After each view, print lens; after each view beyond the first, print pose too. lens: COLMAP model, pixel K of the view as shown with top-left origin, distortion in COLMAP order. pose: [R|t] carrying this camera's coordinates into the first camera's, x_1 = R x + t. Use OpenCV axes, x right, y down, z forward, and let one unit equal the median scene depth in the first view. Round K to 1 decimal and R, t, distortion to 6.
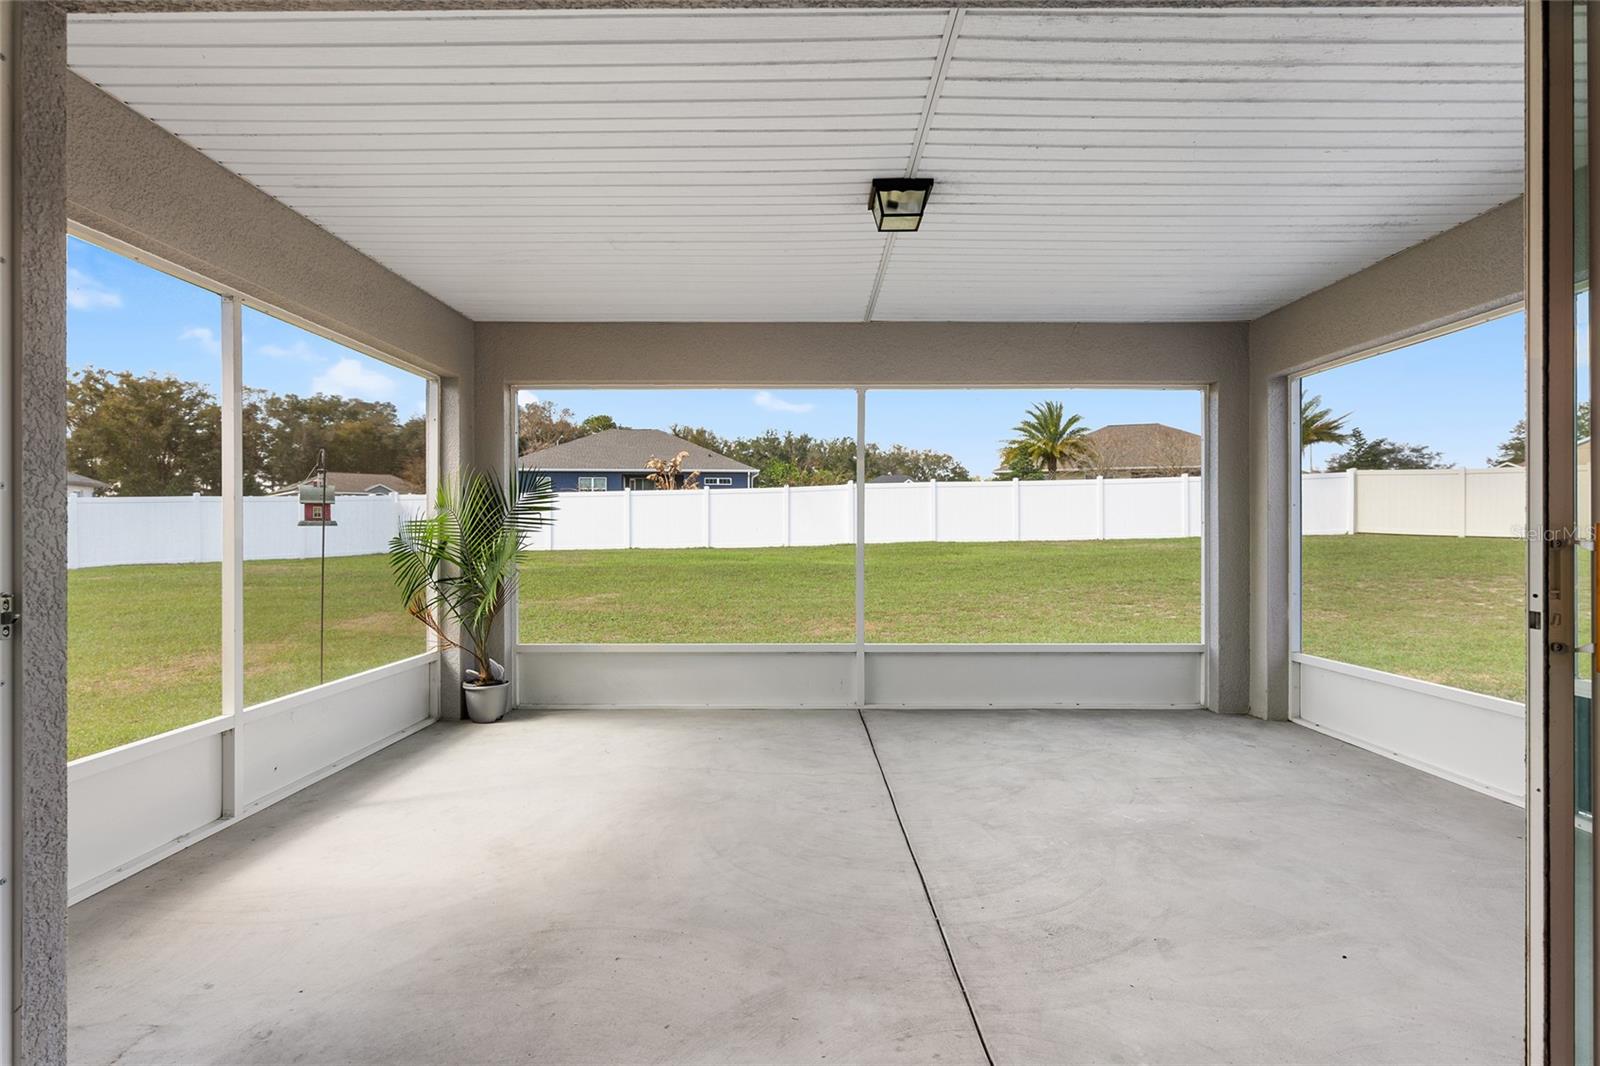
lens RADIAL K [[810.2, 0, 798.5], [0, 810.2, 529.2], [0, 0, 1]] dist [-0.006547, 0.003241]
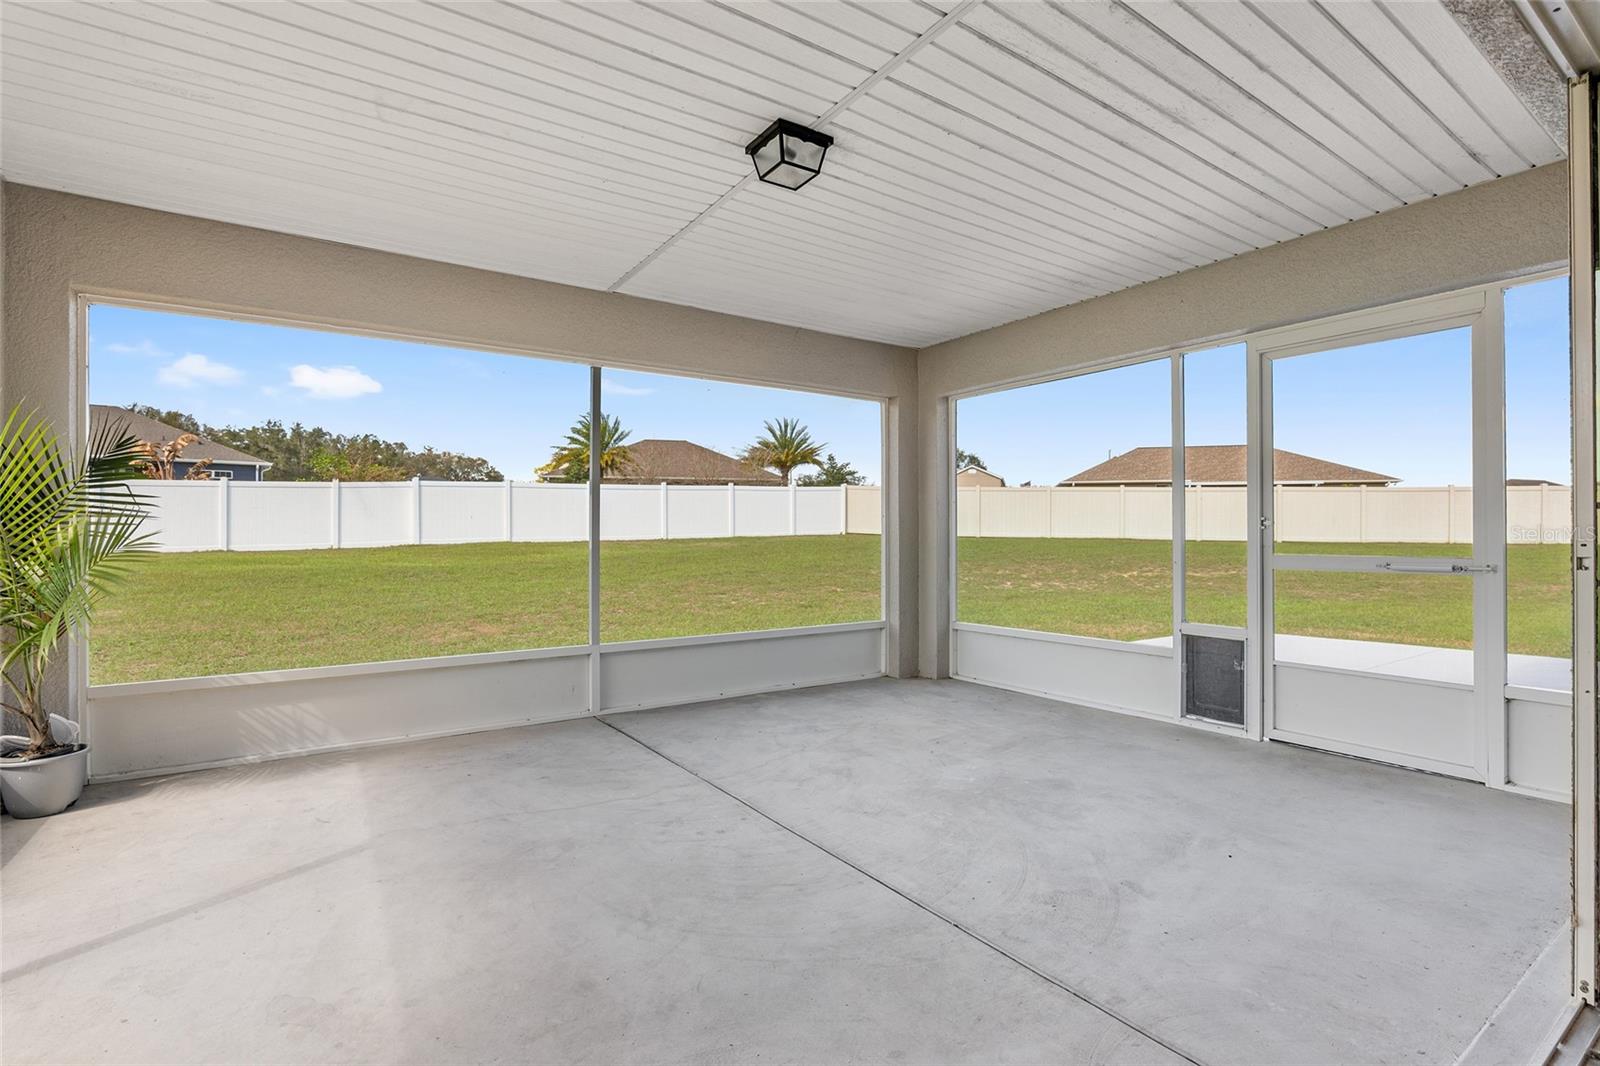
lens RADIAL K [[745.5, 0, 802.0], [0, 745.5, 531.7], [0, 0, 1]] dist [-0.021173, 0.003607]
pose [[0.827539, 0.001572, 0.561406, -0.234838], [-0.000996, 0.999999, -0.001333, 0.018283], [-0.561407, 0.000544, 0.827539, 0.208197]]
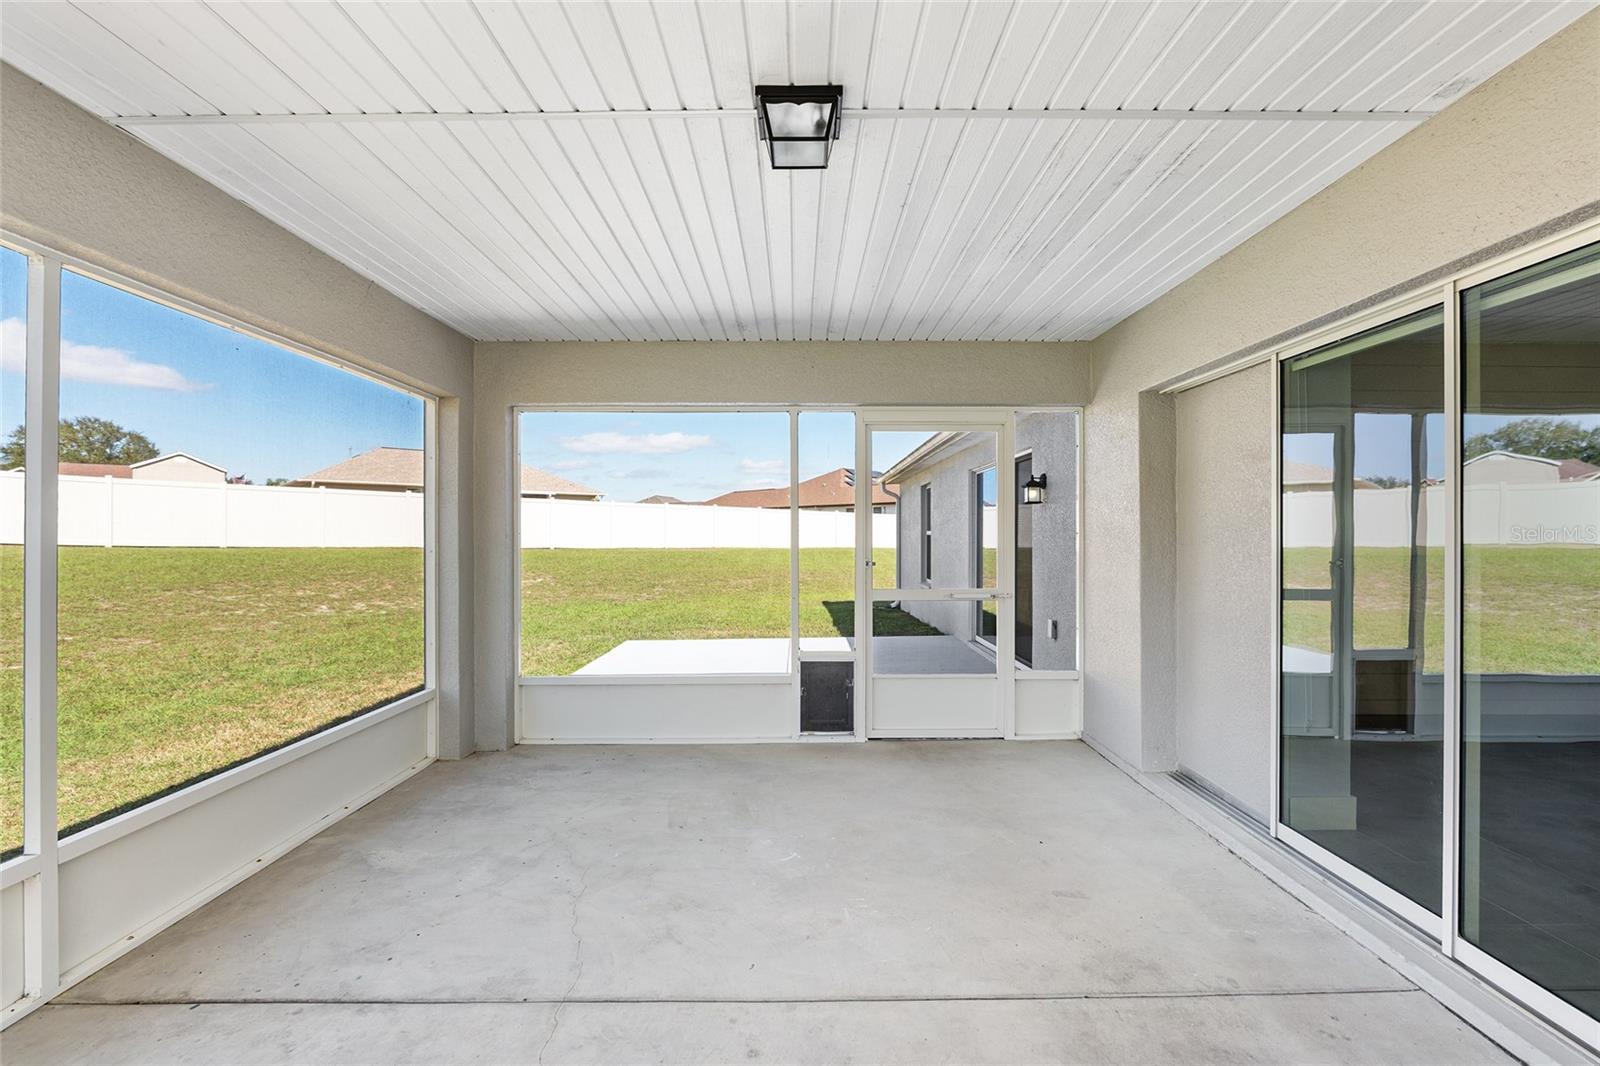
lens RADIAL K [[745.5, 0, 799.5], [0, 745.5, 534.1], [0, 0, 1]] dist [-0.021173, 0.003607]
pose [[0.000378, 0.001213, 0.999999, -0.366251], [-0.002952, 0.999995, -0.001212, -0.032198], [-0.999996, -0.002952, 0.000381, 0.701301]]
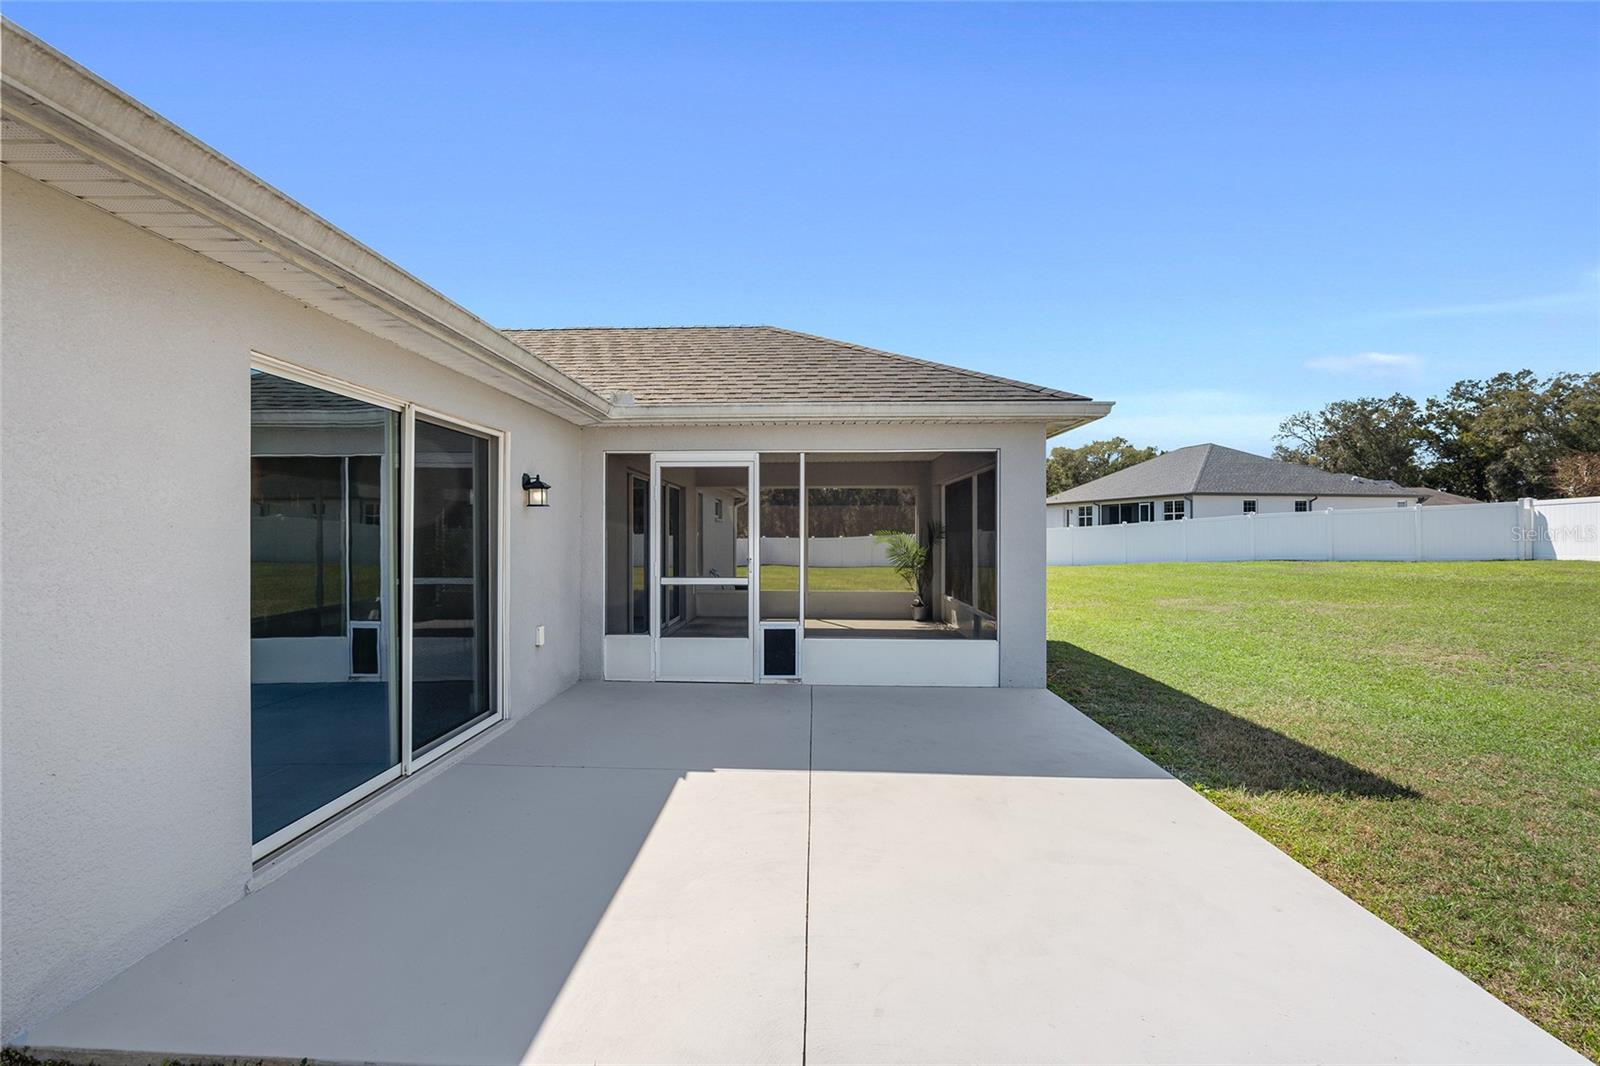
lens RADIAL K [[745.5, 0, 785.9], [0, 745.5, 535.9], [0, 0, 1]] dist [-0.021173, 0.003607]
pose [[-0.038402, 0.006274, -0.999243, 2.154527], [0.005046, 0.999969, 0.006084, -0.050169], [0.999250, -0.004808, -0.038433, 0.734380]]
